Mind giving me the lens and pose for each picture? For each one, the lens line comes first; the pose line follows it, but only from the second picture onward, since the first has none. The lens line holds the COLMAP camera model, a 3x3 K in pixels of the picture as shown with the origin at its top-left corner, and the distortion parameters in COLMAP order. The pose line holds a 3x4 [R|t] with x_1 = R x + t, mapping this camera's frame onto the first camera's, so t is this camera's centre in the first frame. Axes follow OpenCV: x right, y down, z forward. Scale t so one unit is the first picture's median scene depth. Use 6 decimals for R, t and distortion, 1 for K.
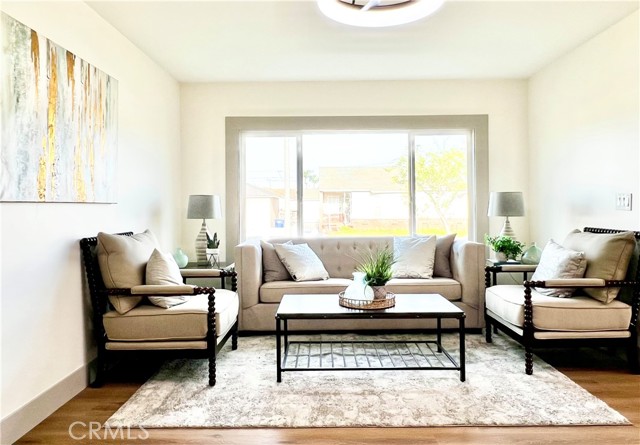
lens RADIAL K [[442.9, 0, 319.9], [0, 442.9, 206.5], [0, 0, 1]] dist [-0.000653, 0.000469]
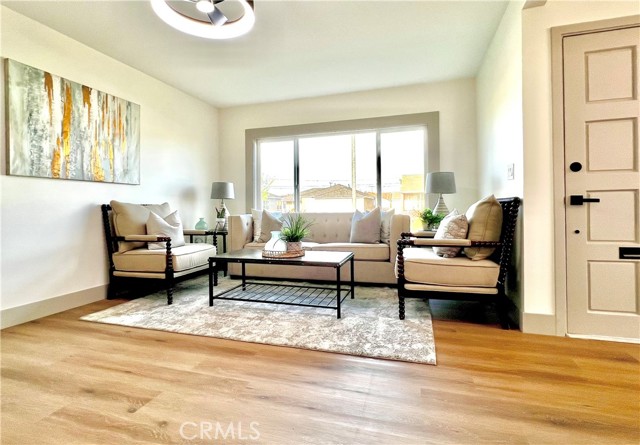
lens RADIAL K [[317.0, 0, 321.0], [0, 317.0, 206.6], [0, 0, 1]] dist [0.000050, 0.000069]
pose [[0.957360, -0.004640, -0.288861, 0.541287], [0.004396, 0.999989, -0.001491, 0.085113], [0.288865, 0.000157, 0.957370, 0.142245]]
